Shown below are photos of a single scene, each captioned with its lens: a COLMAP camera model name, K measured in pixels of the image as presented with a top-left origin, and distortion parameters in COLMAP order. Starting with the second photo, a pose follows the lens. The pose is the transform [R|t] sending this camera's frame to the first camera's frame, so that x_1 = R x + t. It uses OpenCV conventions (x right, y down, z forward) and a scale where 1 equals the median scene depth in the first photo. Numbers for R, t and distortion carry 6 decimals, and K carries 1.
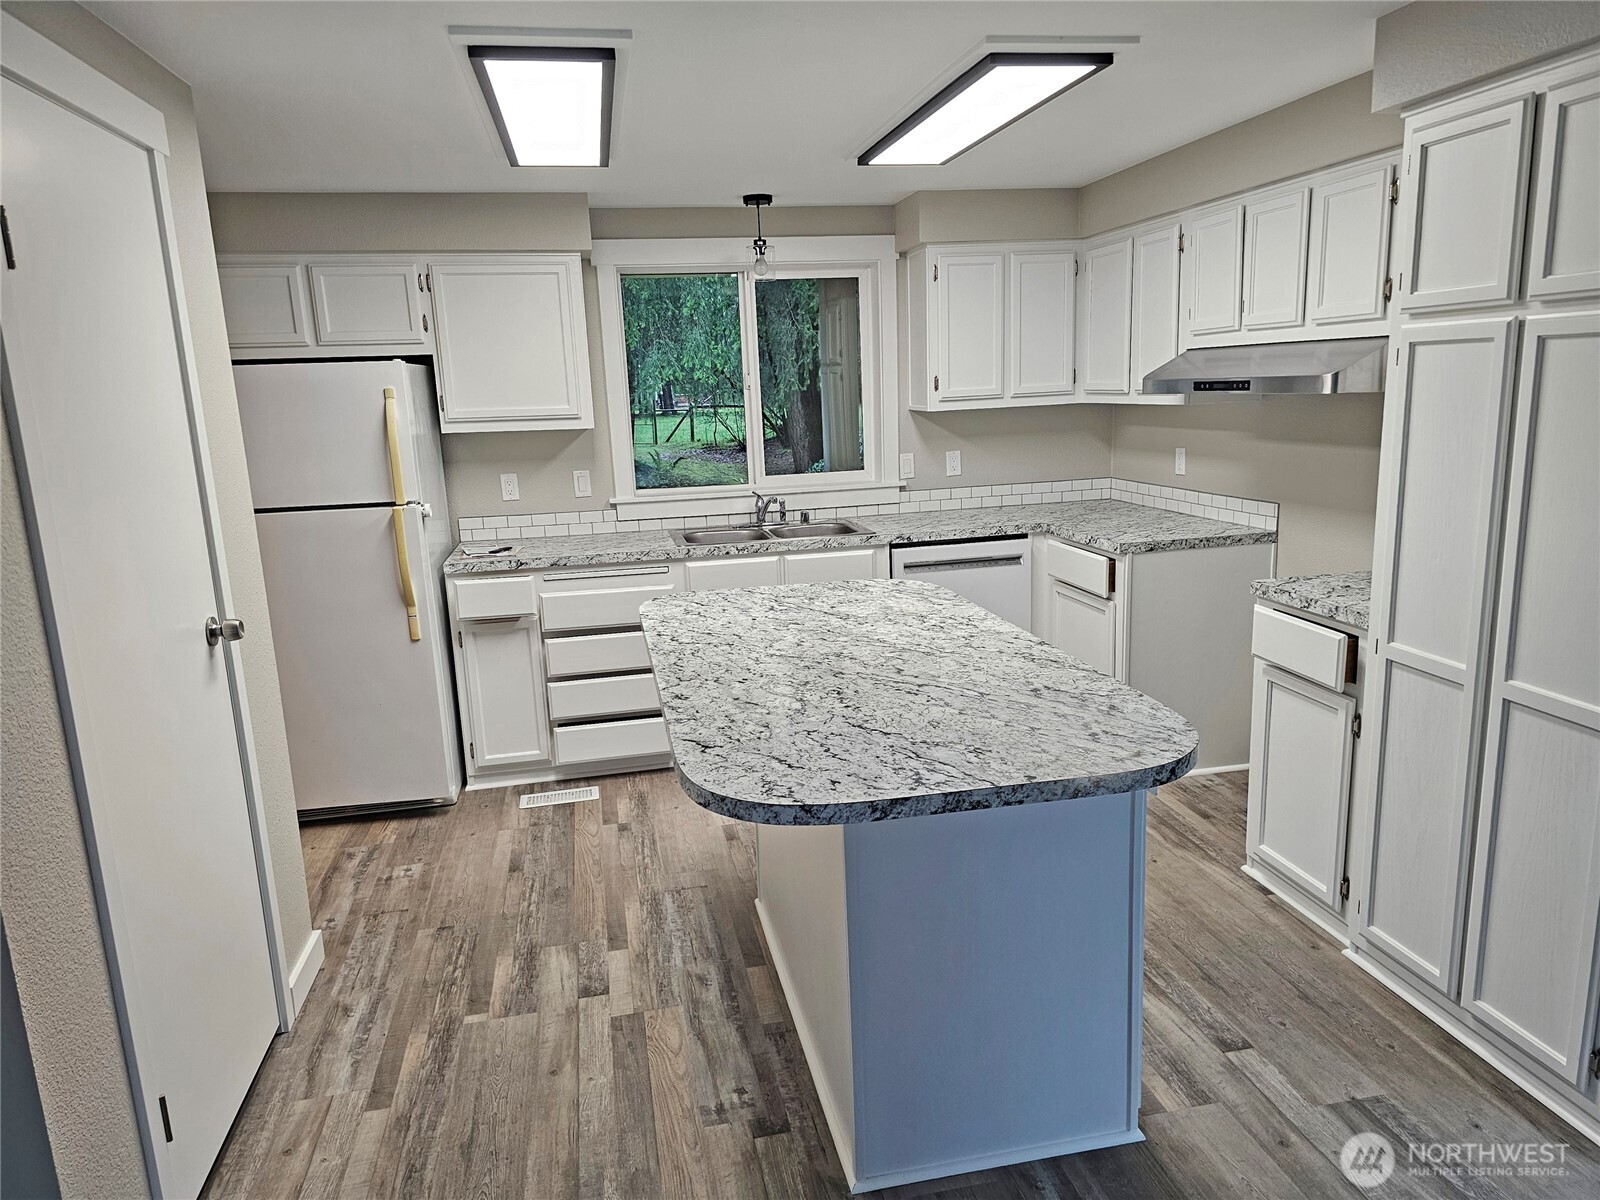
lens RADIAL K [[1070.8, 0, 810.4], [0, 1070.8, 609.0], [0, 0, 1]] dist [0.029072, -0.020230]
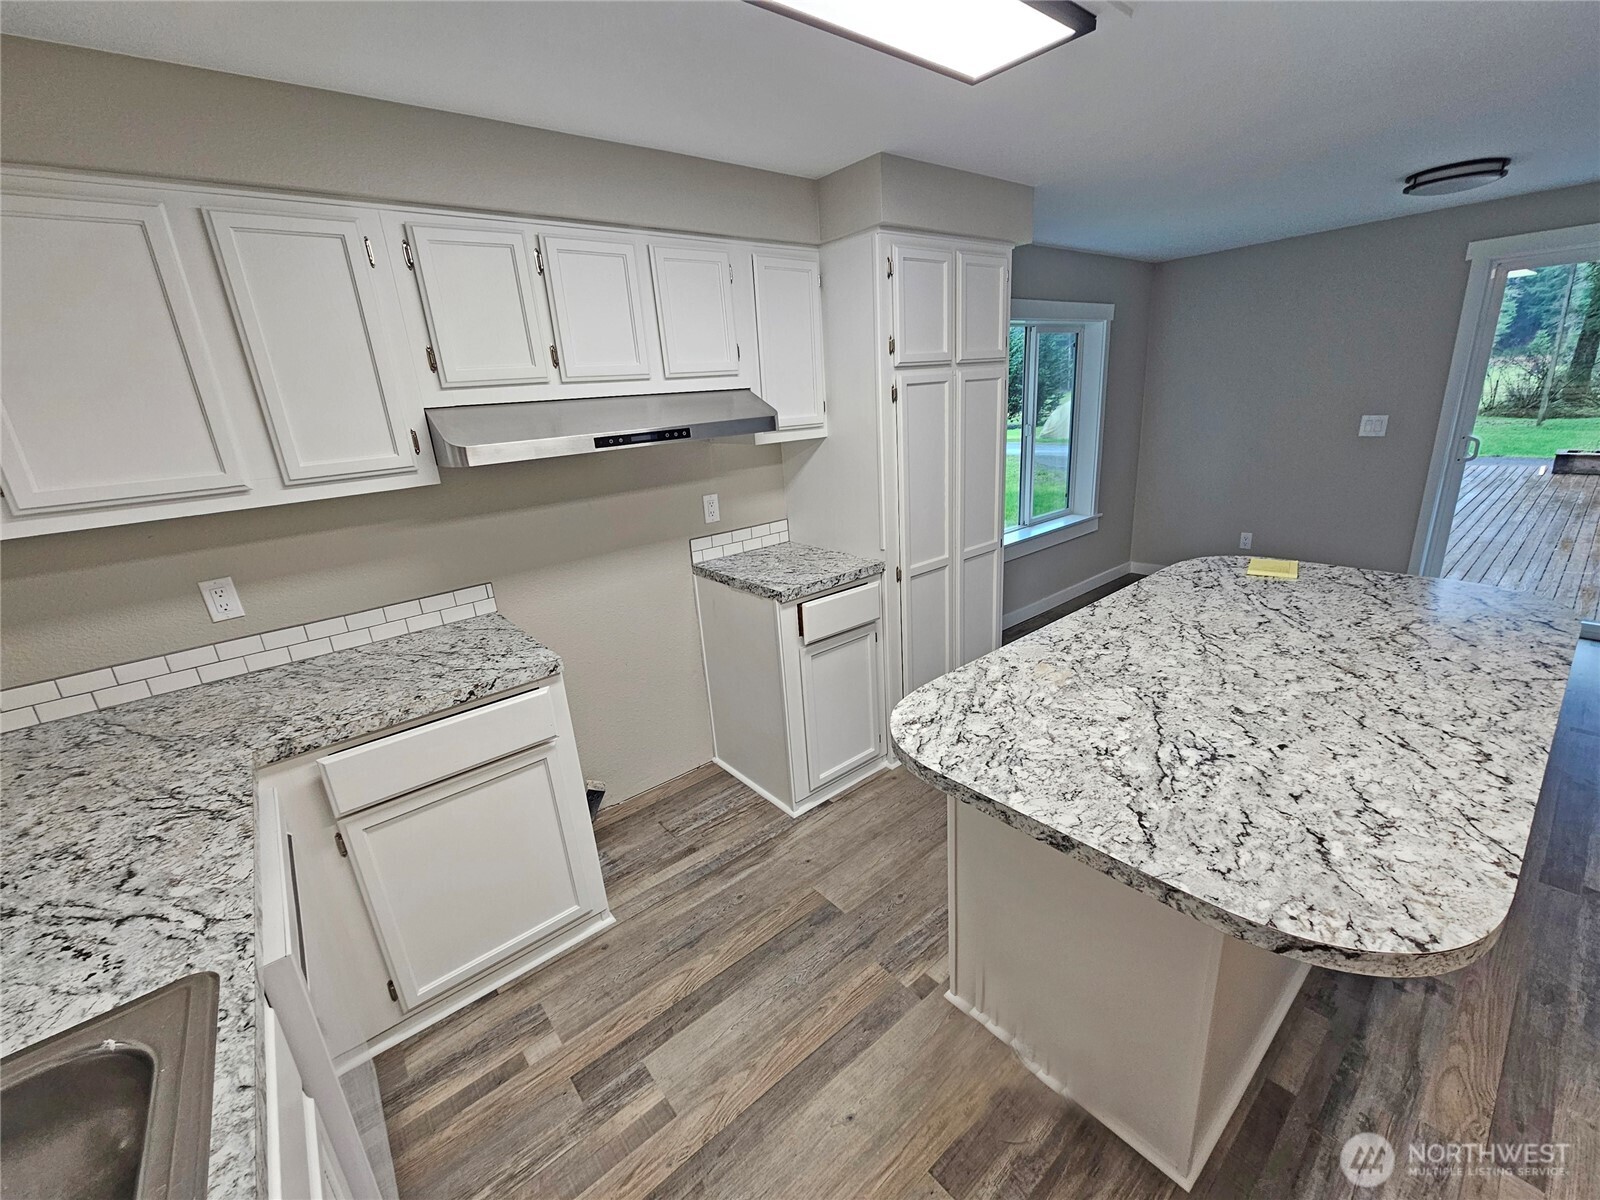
lens RADIAL K [[651.5, 0, 798.9], [0, 651.5, 605.5], [0, 0, 1]] dist [-0.004445, 0.000464]
pose [[-0.456435, -0.201630, 0.866610, -0.290283], [0.273131, 0.895208, 0.352140, -0.339733], [-0.846798, 0.397427, -0.353532, 1.624040]]
